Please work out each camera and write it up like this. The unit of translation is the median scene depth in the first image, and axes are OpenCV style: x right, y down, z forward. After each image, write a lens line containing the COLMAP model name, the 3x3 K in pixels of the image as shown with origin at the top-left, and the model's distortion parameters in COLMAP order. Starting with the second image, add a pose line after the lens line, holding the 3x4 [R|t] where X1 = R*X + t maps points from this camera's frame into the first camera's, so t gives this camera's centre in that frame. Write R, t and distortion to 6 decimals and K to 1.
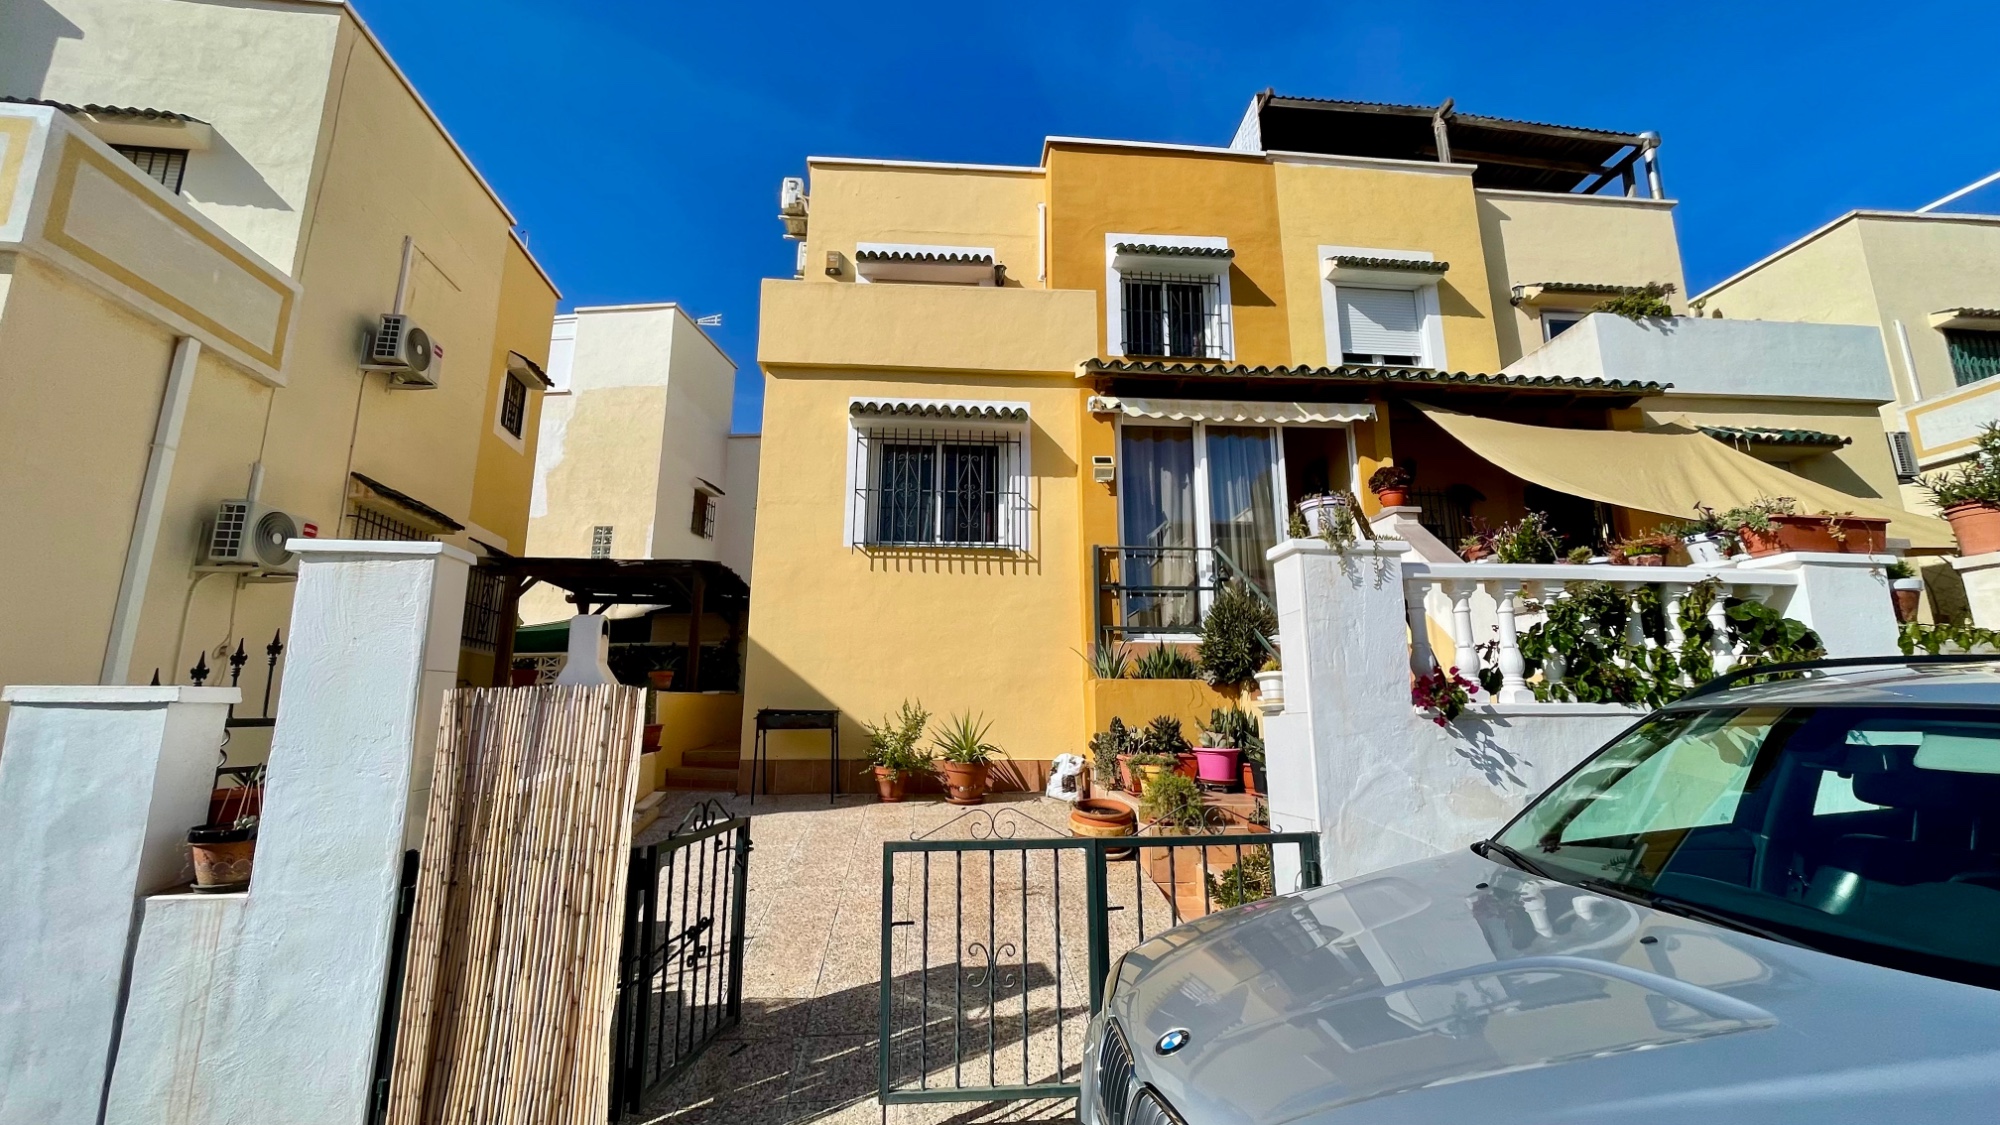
lens RADIAL K [[794.5, 0, 1001.6], [0, 794.5, 554.9], [0, 0, 1]] dist [-0.003074, 0.000164]
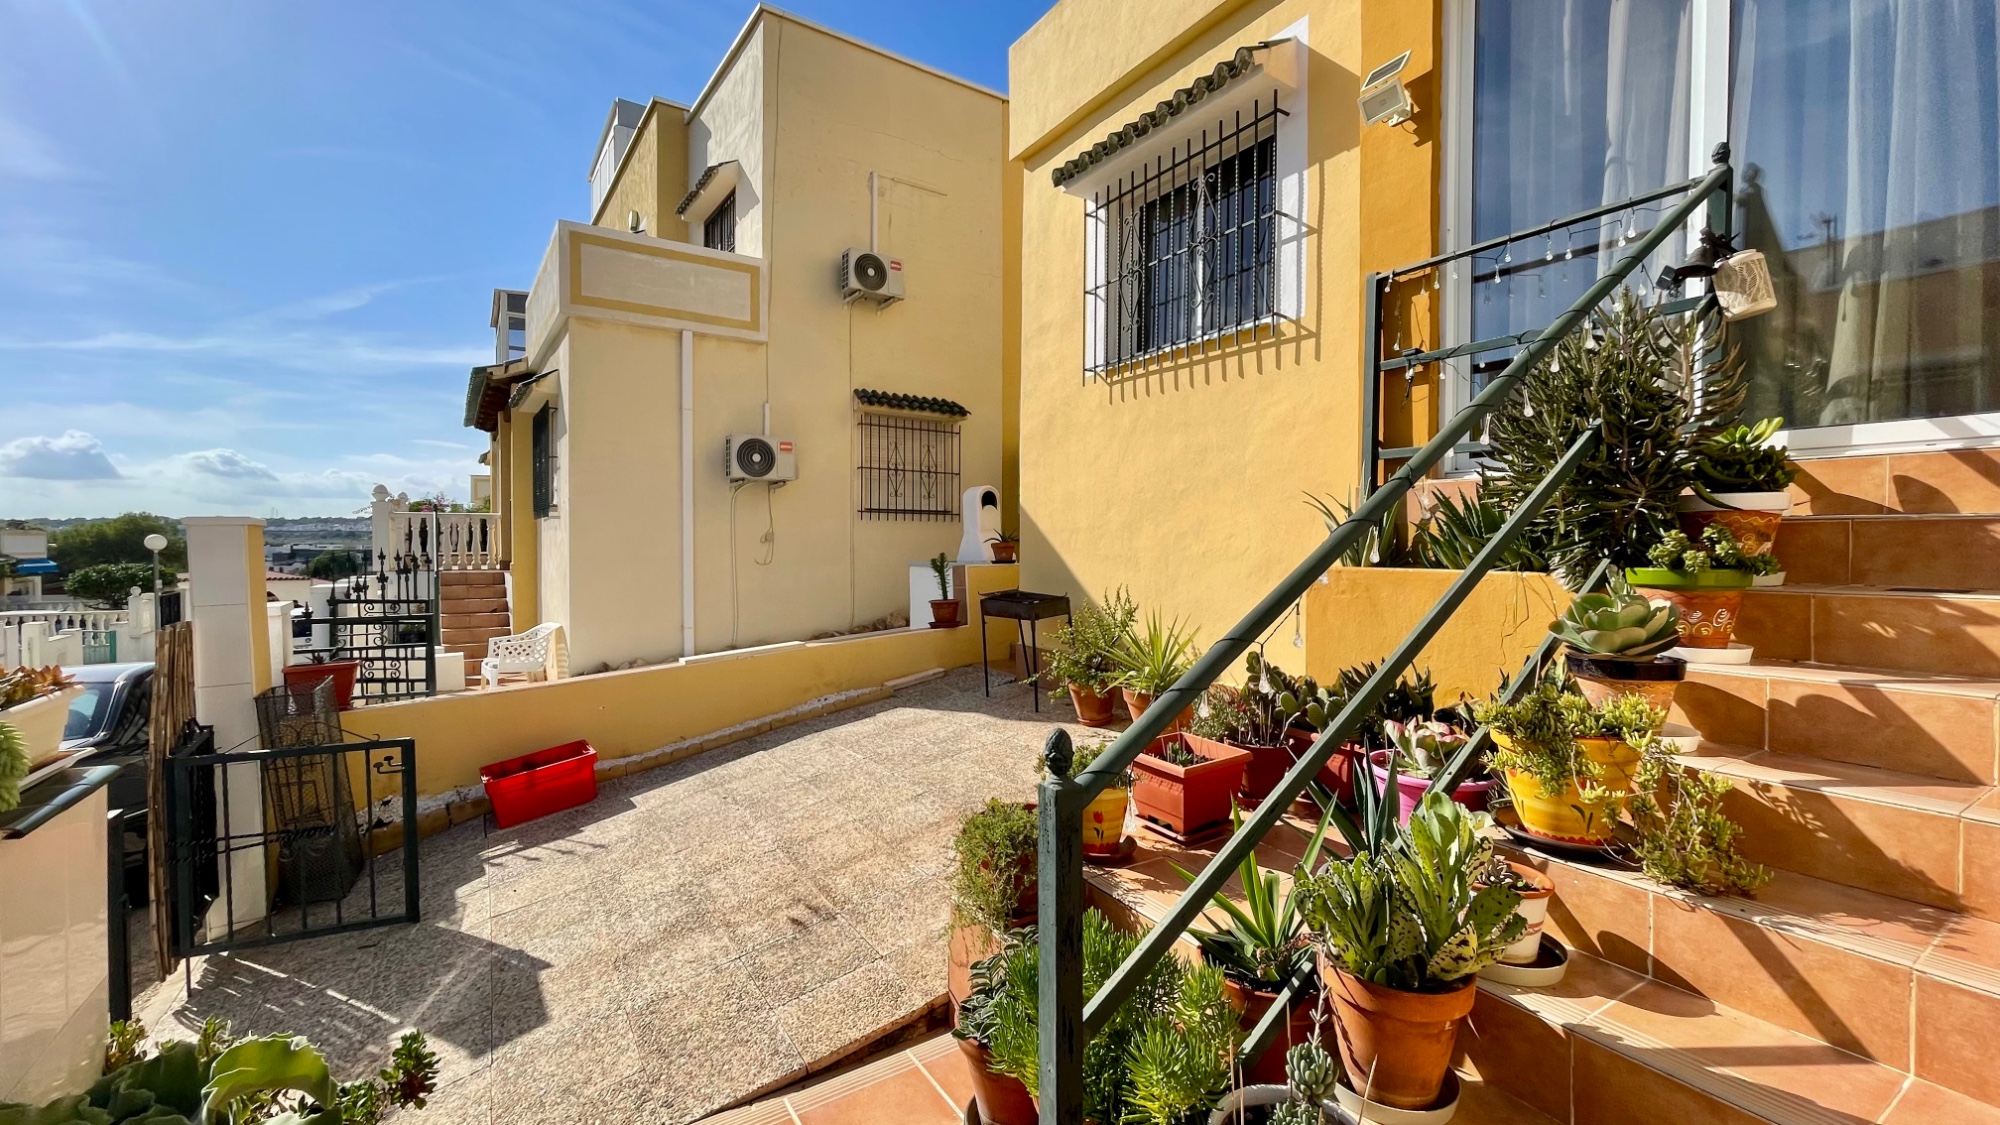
lens RADIAL K [[798.4, 0, 1003.6], [0, 798.4, 570.3], [0, 0, 1]] dist [-0.017976, 0.010180]
pose [[0.466005, 0.030880, -0.884243, 0.406881], [0.181255, 0.974863, 0.129568, 0.053078], [0.866018, -0.220653, 0.448694, 0.539235]]
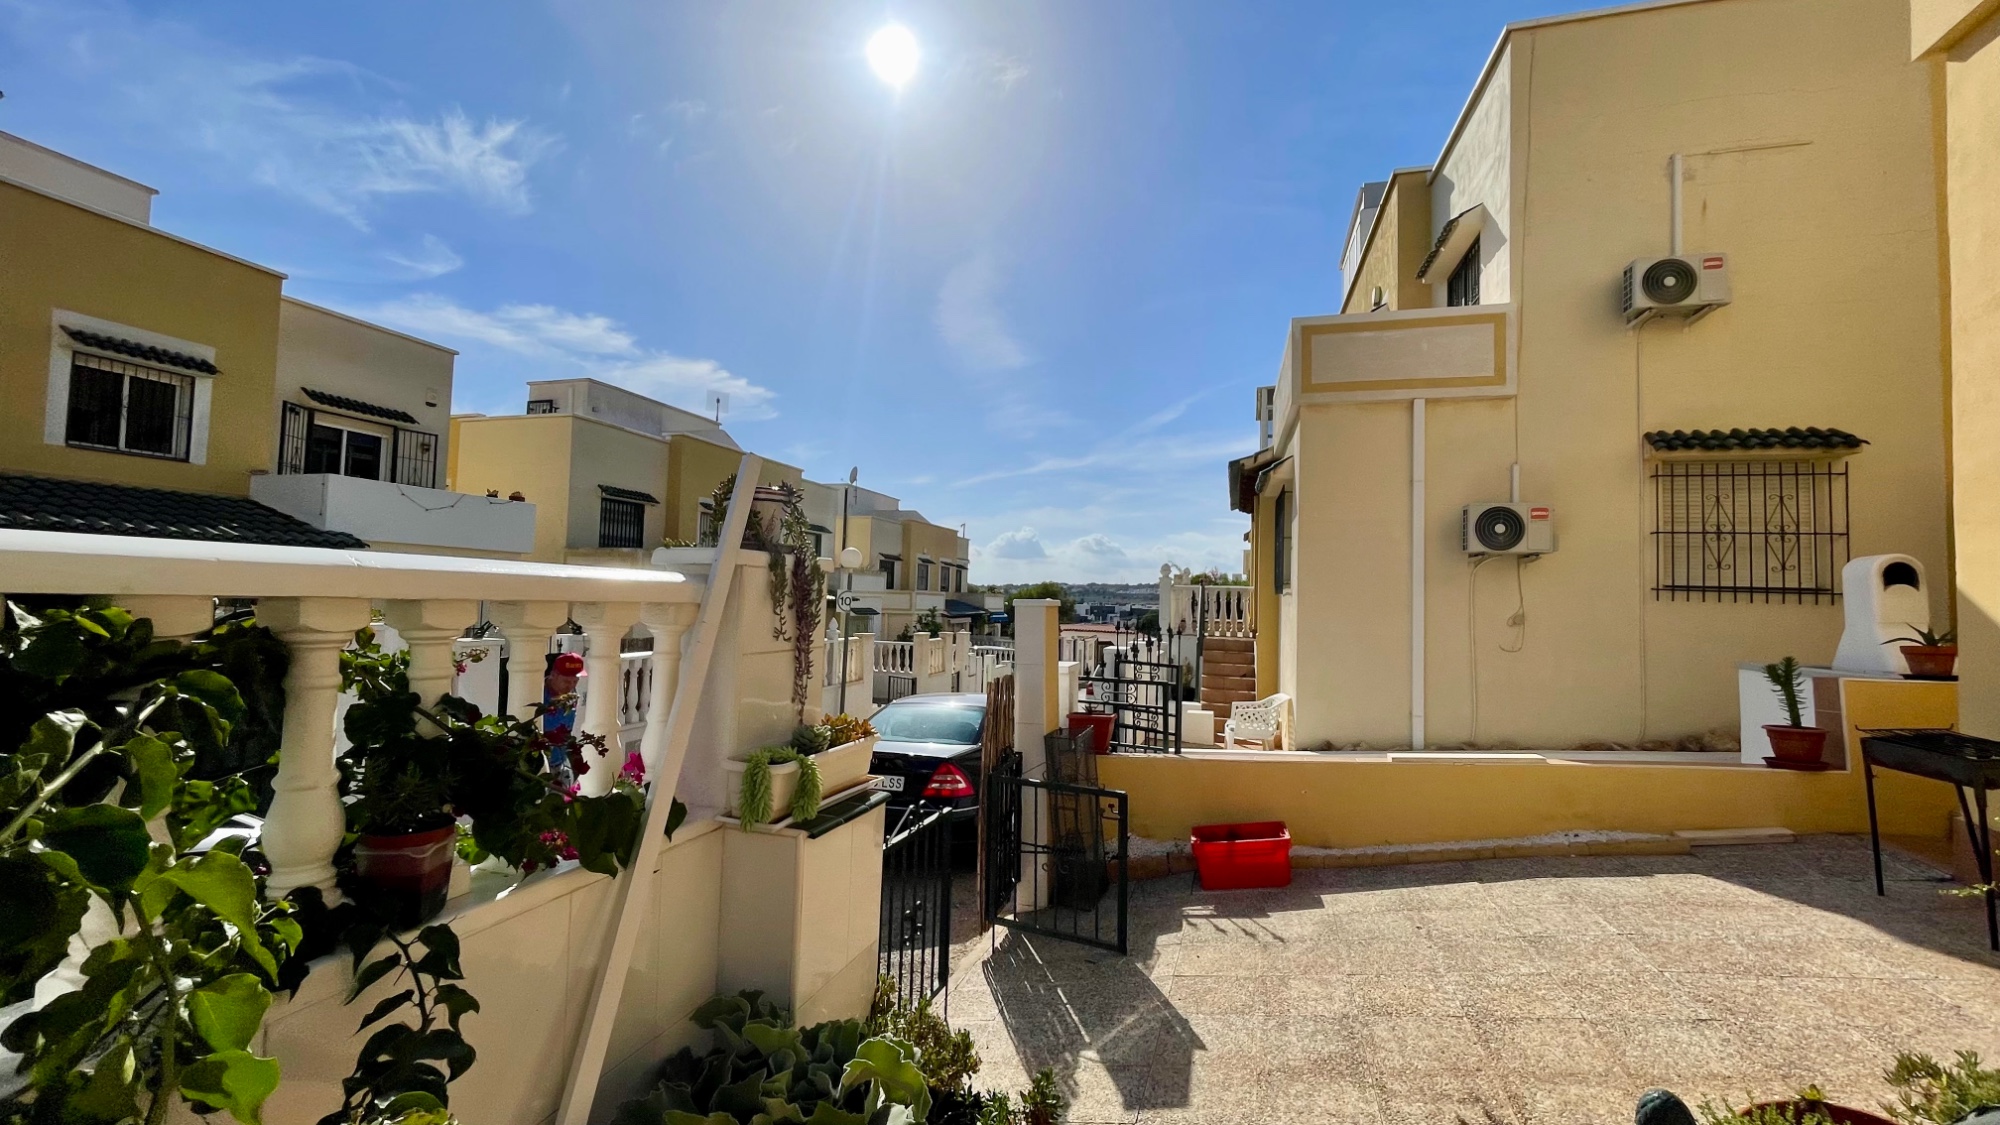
lens RADIAL K [[813.4, 0, 1003.6], [0, 813.4, 557.5], [0, 0, 1]] dist [-0.010173, 0.011571]
pose [[-0.391101, -0.058607, -0.918480, 0.395429], [0.162551, 0.977883, -0.131614, 0.048007], [0.905879, -0.200774, -0.372924, 0.587145]]
